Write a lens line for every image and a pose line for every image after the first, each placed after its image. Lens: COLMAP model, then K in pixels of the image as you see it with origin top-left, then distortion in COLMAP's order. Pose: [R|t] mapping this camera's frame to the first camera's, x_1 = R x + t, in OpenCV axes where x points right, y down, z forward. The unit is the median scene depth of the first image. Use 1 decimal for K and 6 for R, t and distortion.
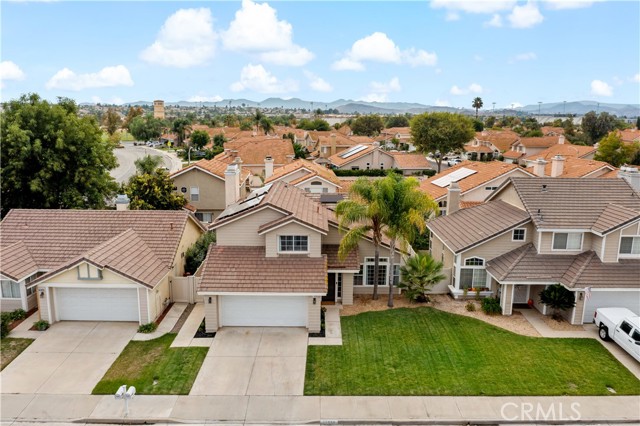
lens RADIAL K [[519.5, 0, 321.4], [0, 519.5, 212.8], [0, 0, 1]] dist [-0.027902, 0.000130]
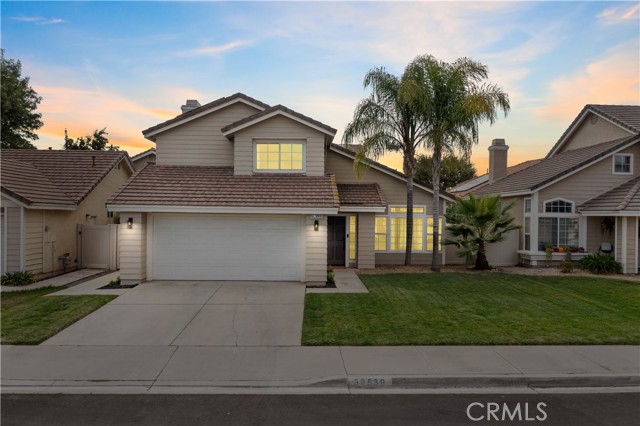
lens RADIAL K [[519.5, 0, 318.4], [0, 519.5, 214.6], [0, 0, 1]] dist [-0.027902, 0.000130]
pose [[0.999663, -0.000498, 0.025970, -0.022153], [0.005489, 0.981286, -0.192477, 0.229576], [-0.025388, 0.192554, 0.980958, 0.380011]]
